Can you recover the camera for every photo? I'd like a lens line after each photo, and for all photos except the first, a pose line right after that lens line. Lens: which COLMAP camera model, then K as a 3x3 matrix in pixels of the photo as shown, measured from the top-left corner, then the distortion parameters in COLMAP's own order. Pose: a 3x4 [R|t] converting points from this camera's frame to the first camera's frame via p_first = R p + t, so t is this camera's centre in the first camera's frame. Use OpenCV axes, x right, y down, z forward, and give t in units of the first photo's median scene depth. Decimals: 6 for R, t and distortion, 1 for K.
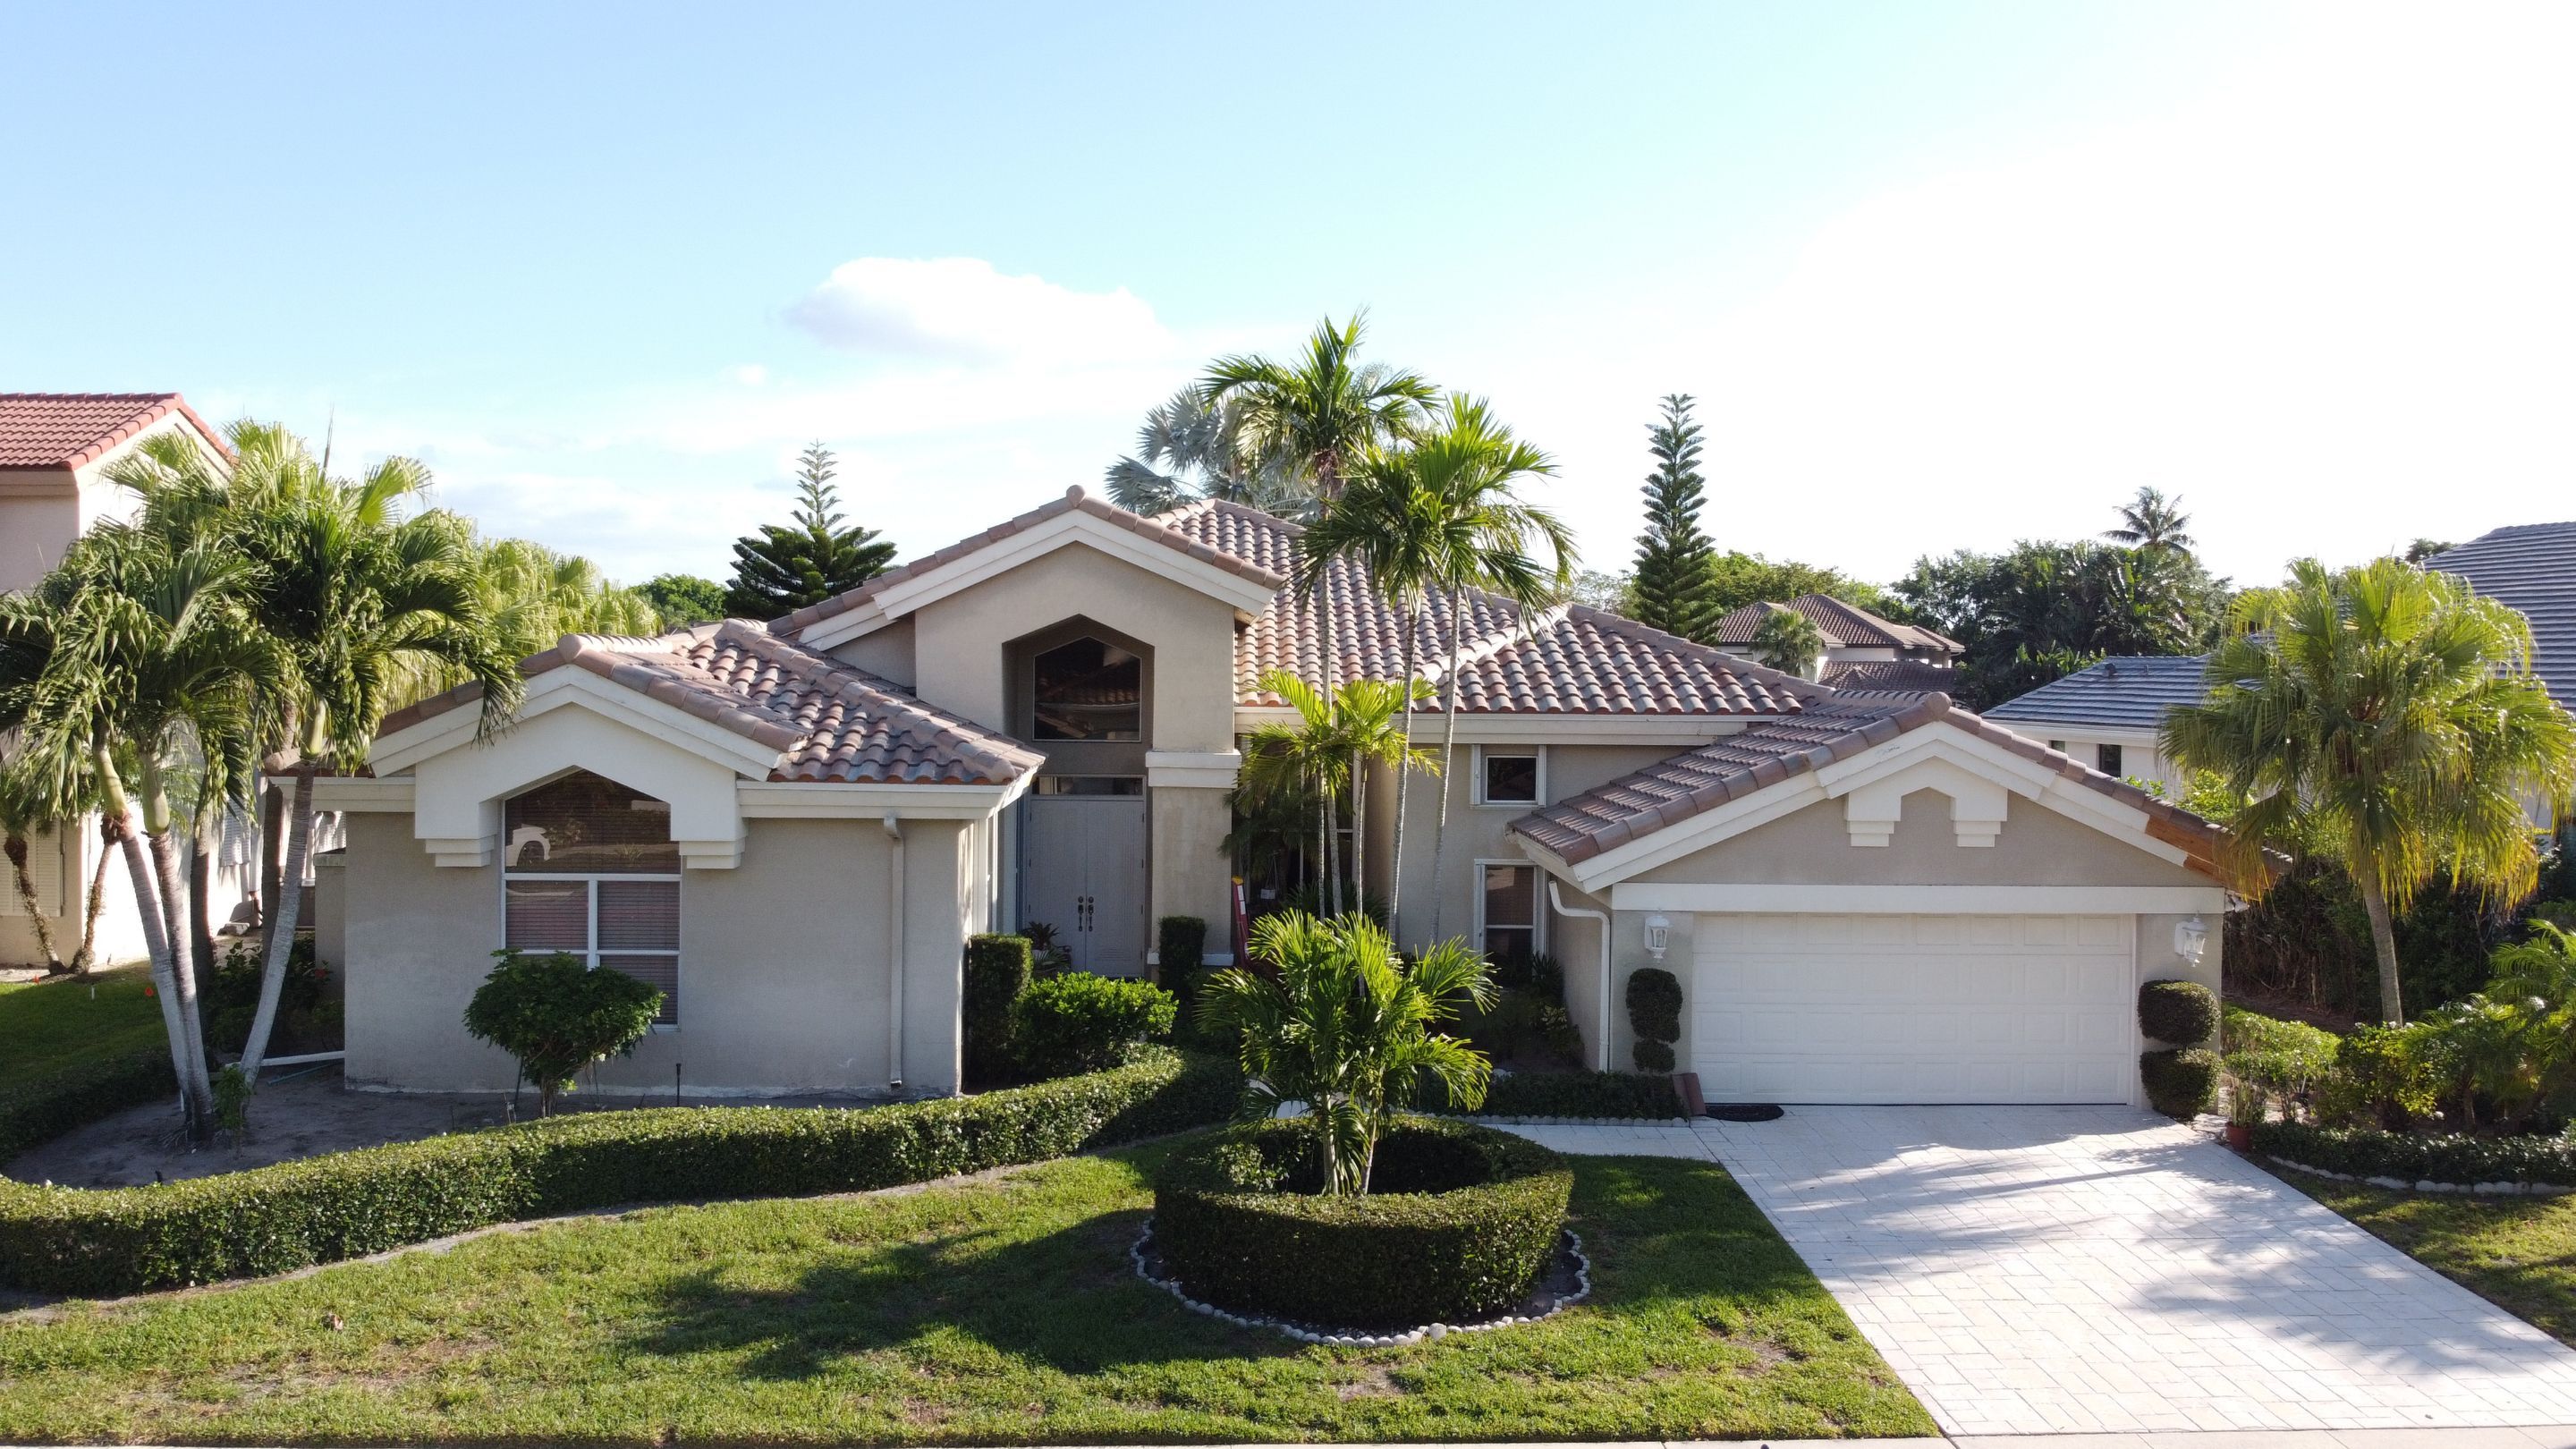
lens RADIAL K [[1948.1, 0, 1282.2], [0, 1948.1, 715.7], [0, 0, 1]] dist [-0.001551, -0.005550]
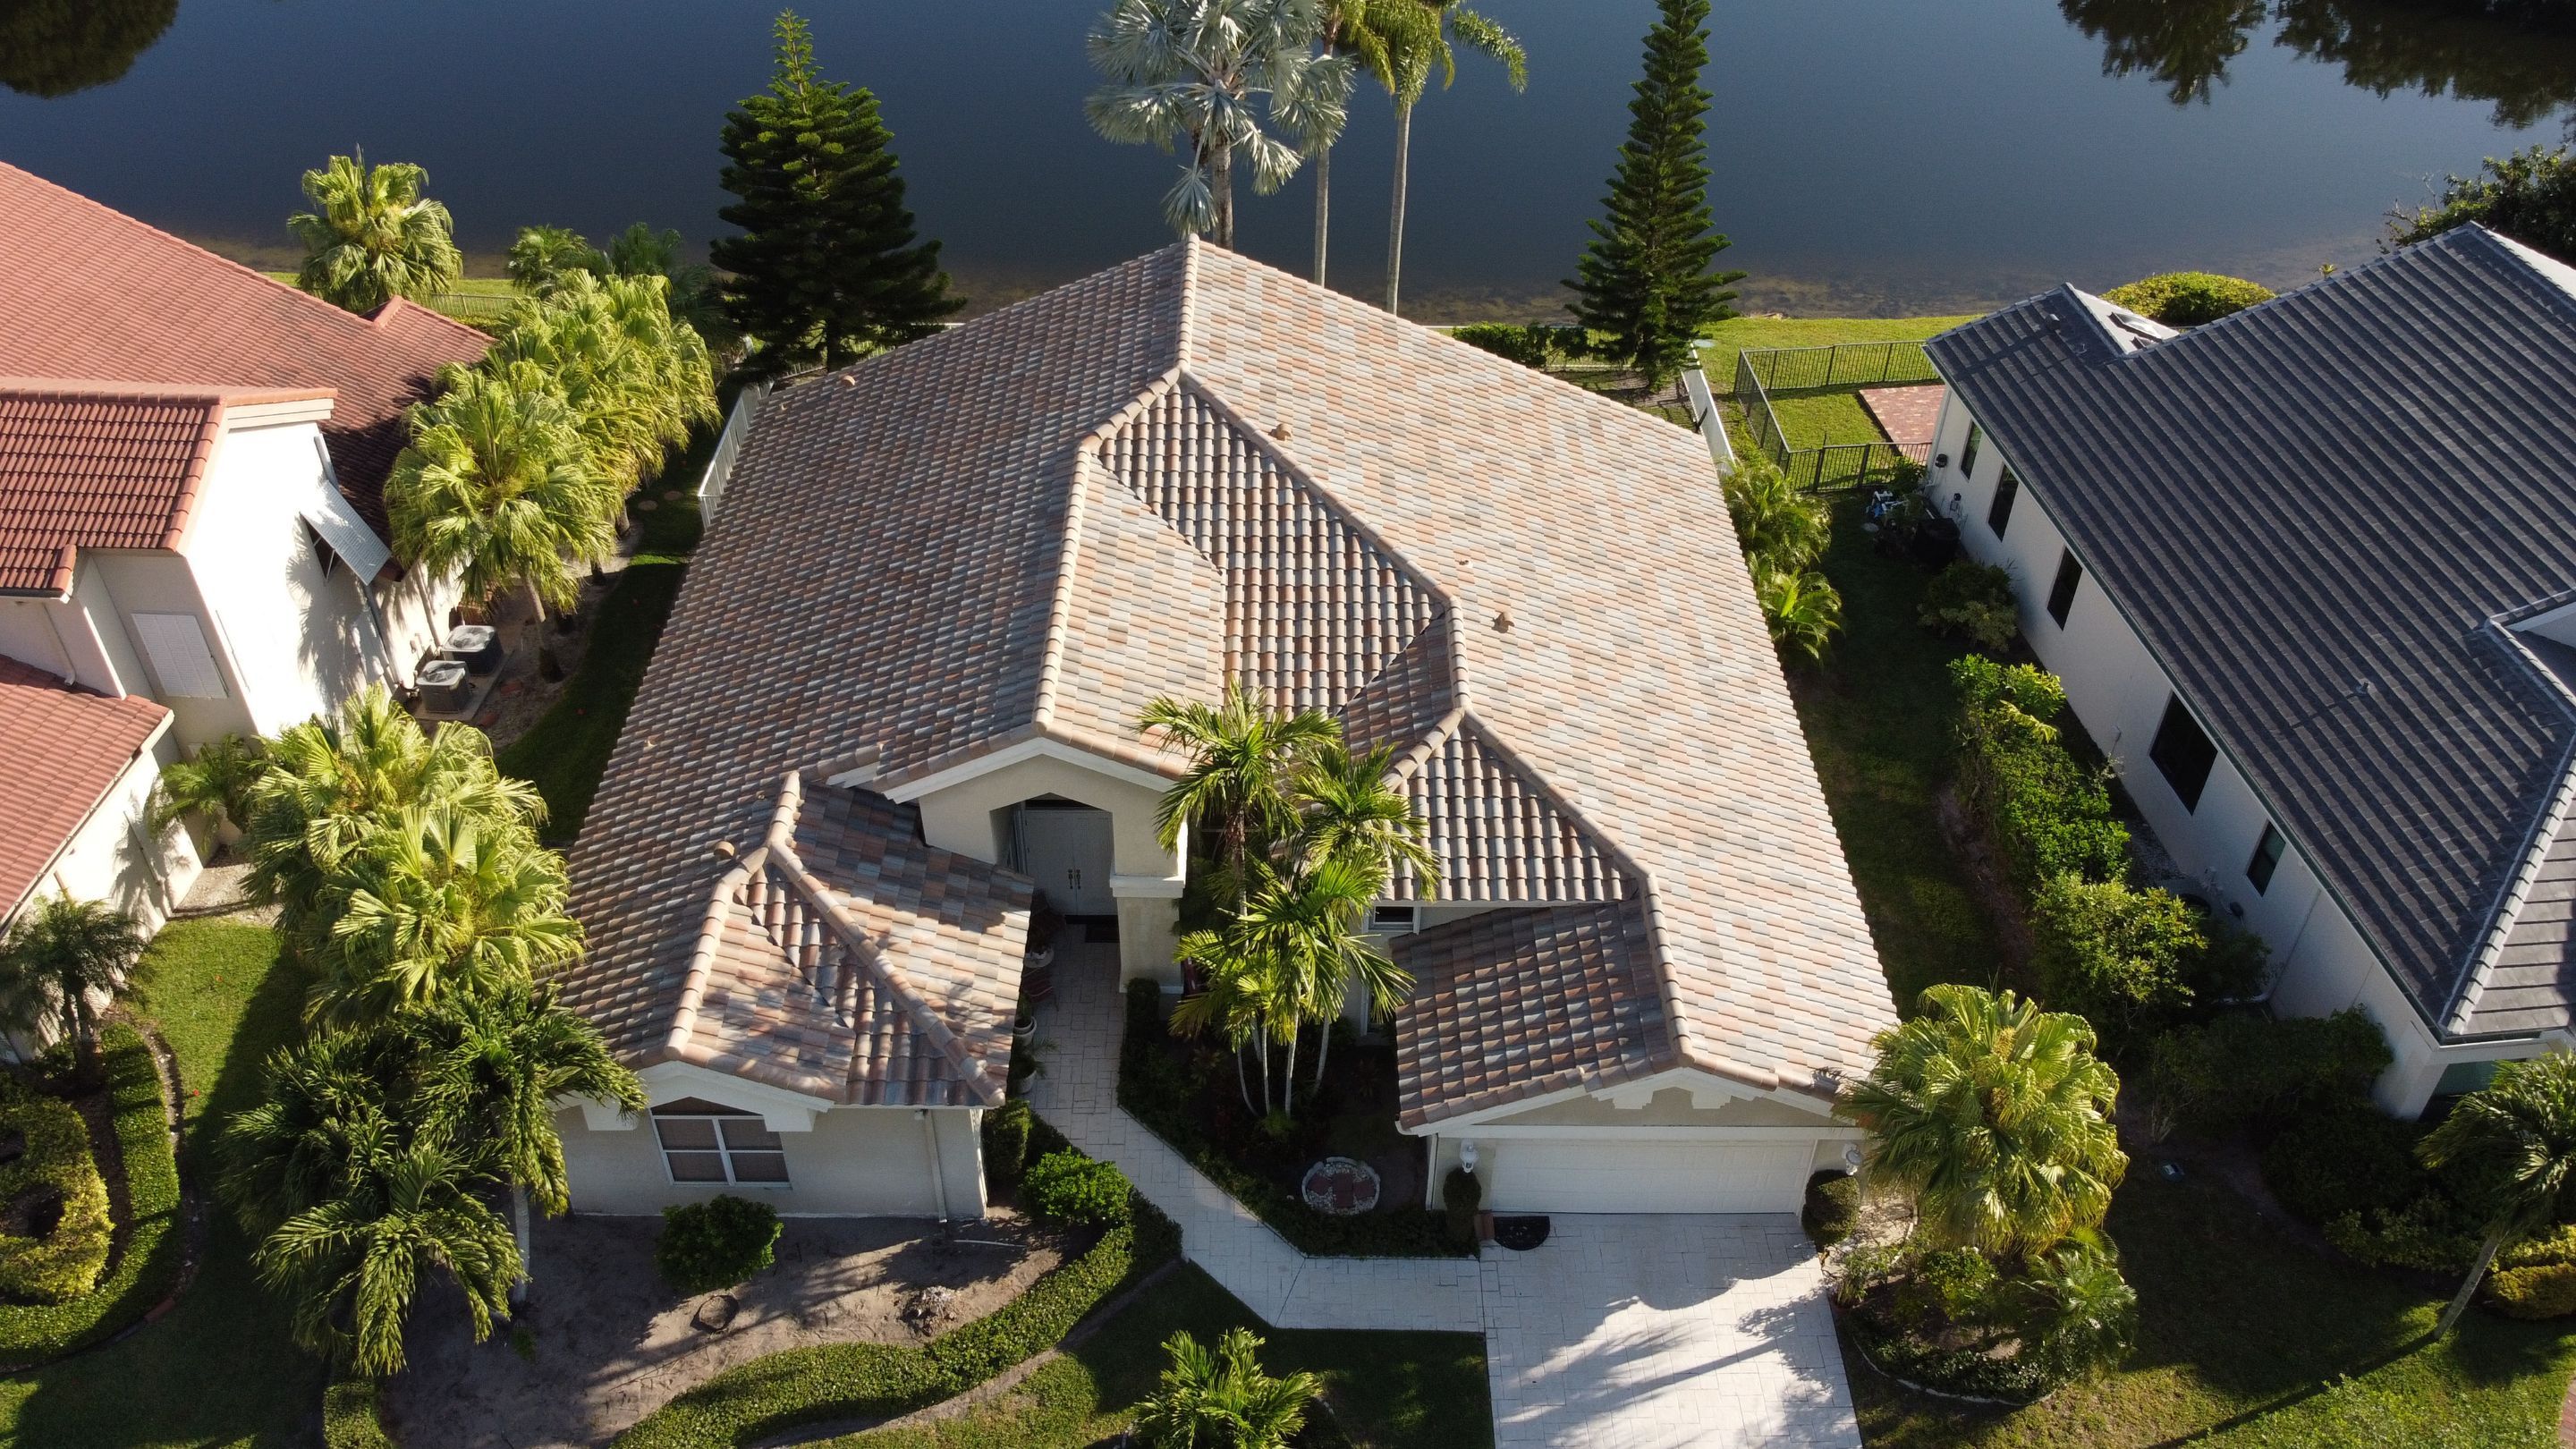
lens RADIAL K [[1948.1, 0, 1278.7], [0, 1948.1, 729.0], [0, 0, 1]] dist [-0.001551, -0.005550]
pose [[0.999300, 0.020612, -0.031220, 0.092686], [0.002483, 0.796135, 0.605113, -0.978651], [0.037328, -0.604767, 0.795527, 0.057472]]
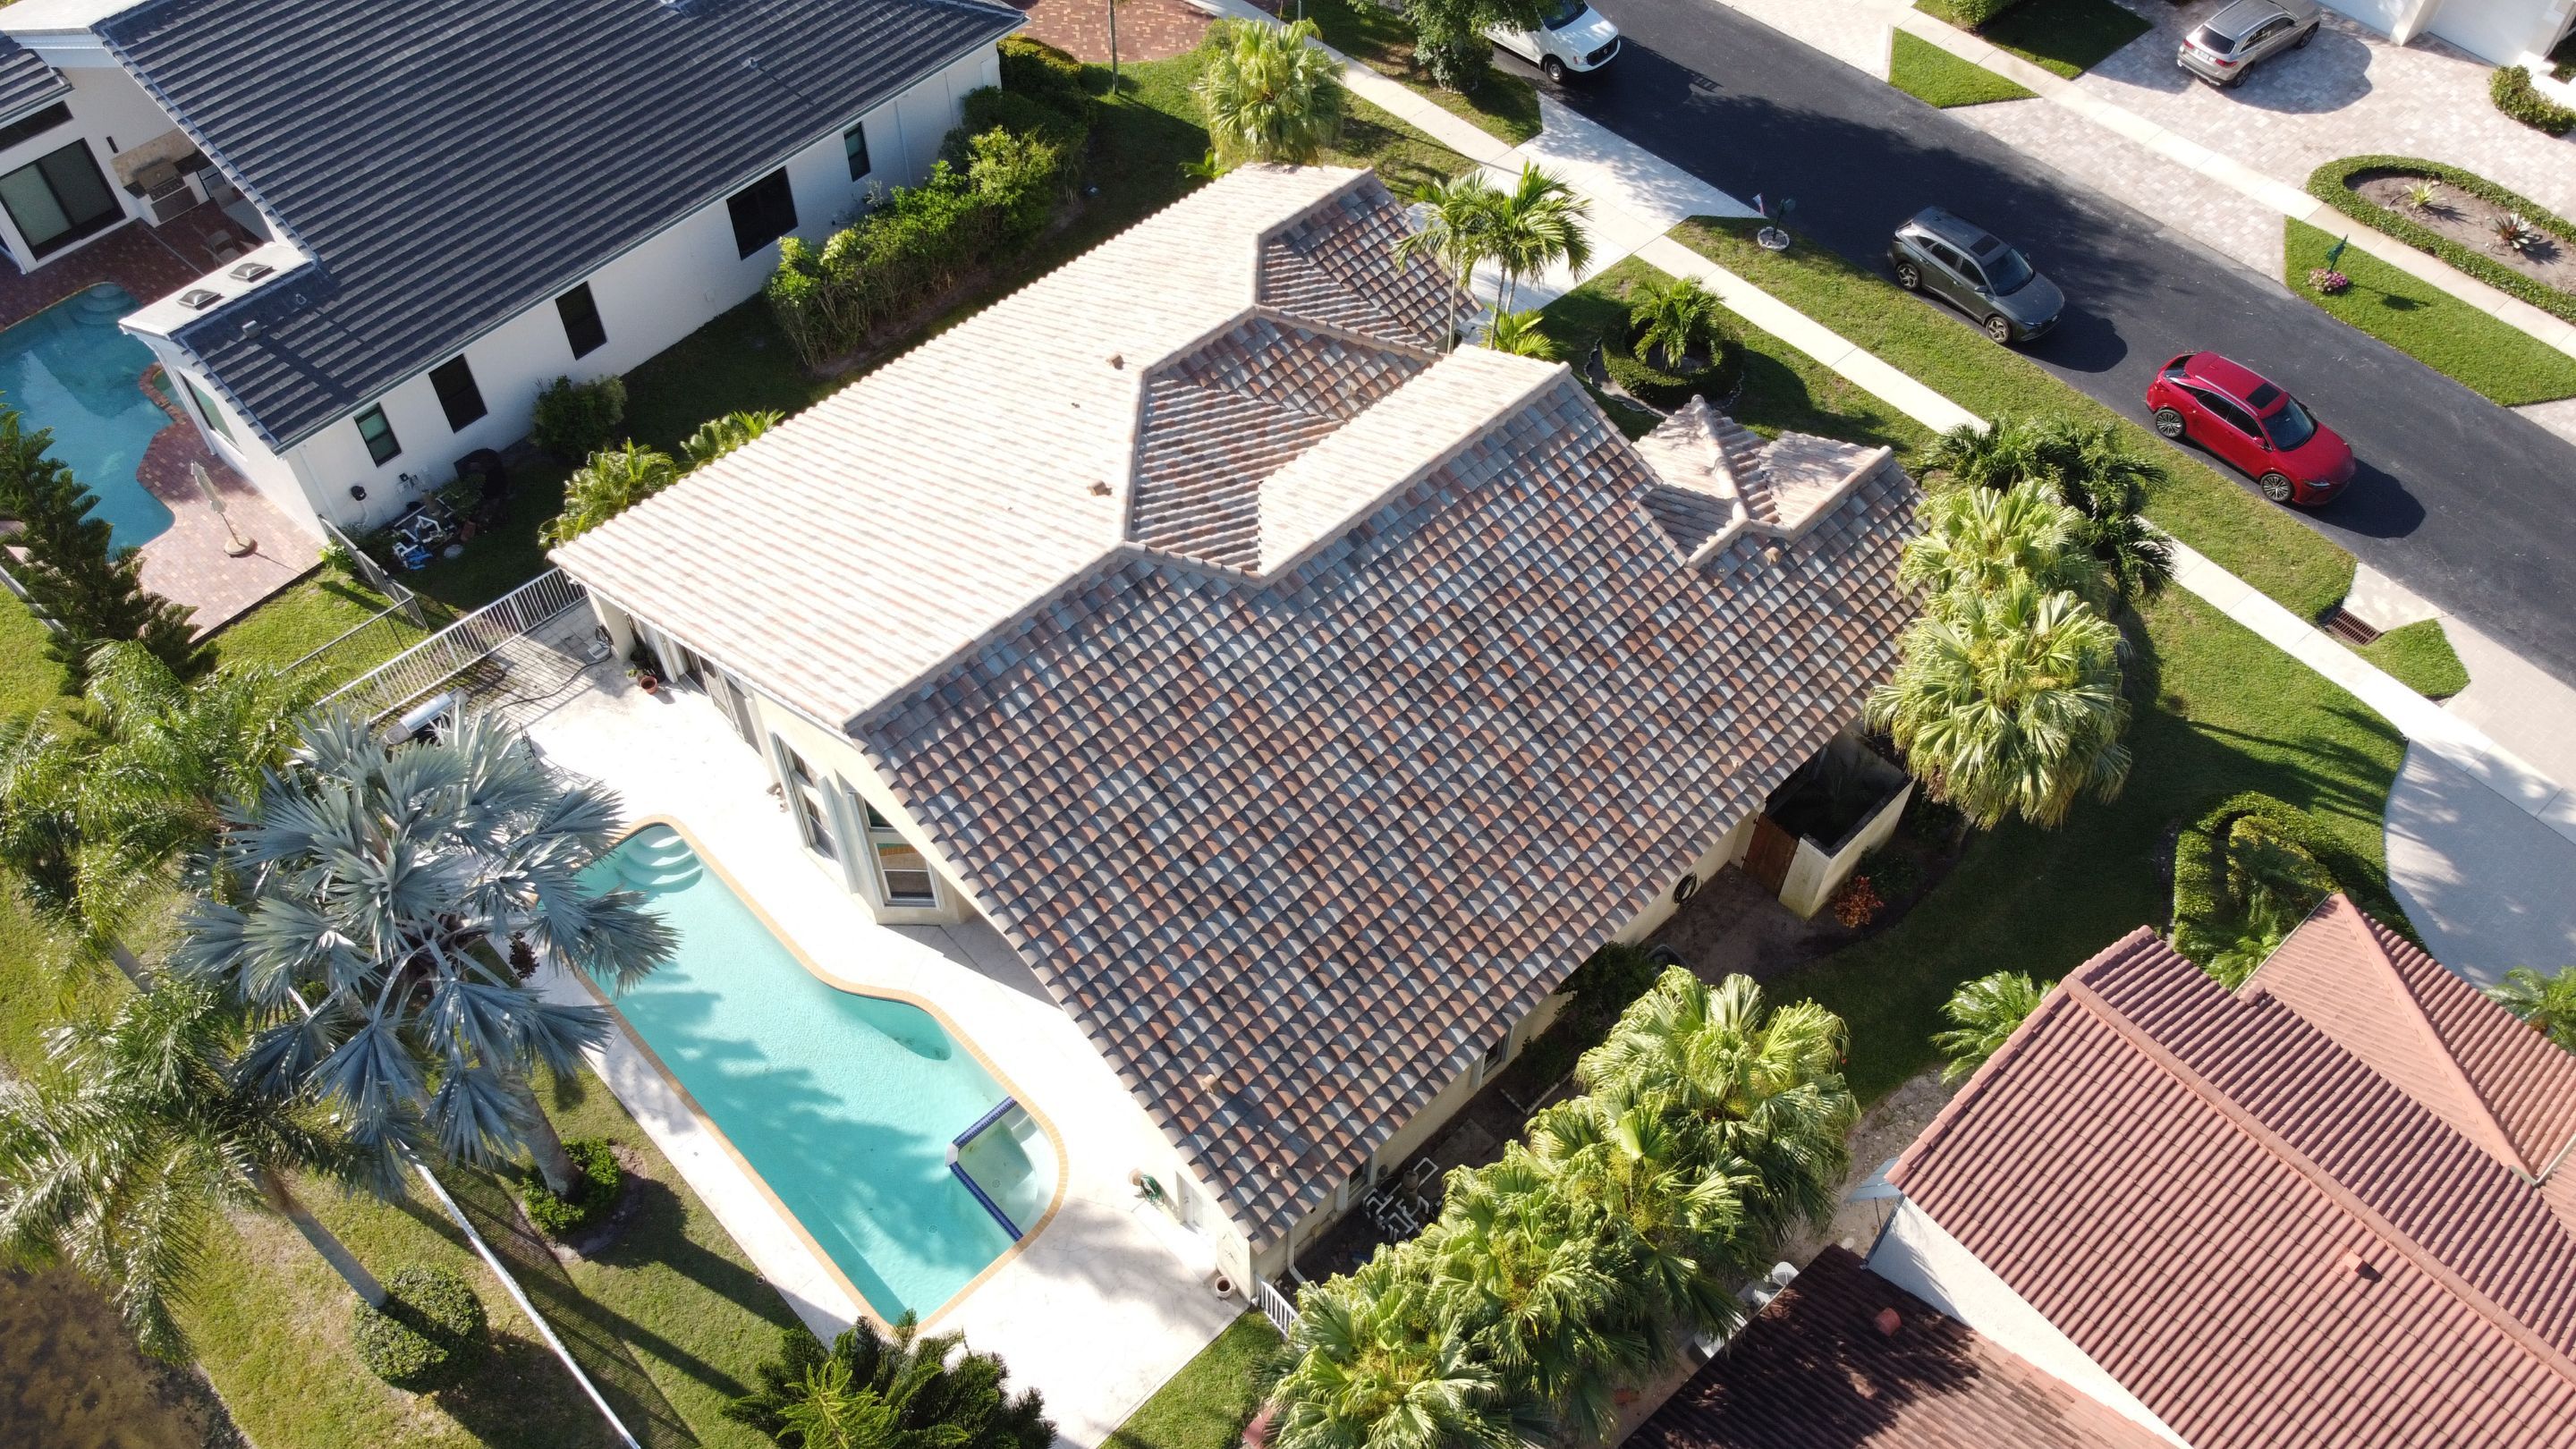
lens RADIAL K [[1948.1, 0, 1295.4], [0, 1948.1, 721.3], [0, 0, 1]] dist [-0.001551, -0.005550]
pose [[-0.667383, -0.591347, 0.452668, -0.961420], [0.002408, 0.606124, 0.795367, -1.364916], [-0.744711, 0.531905, -0.403093, 2.249025]]
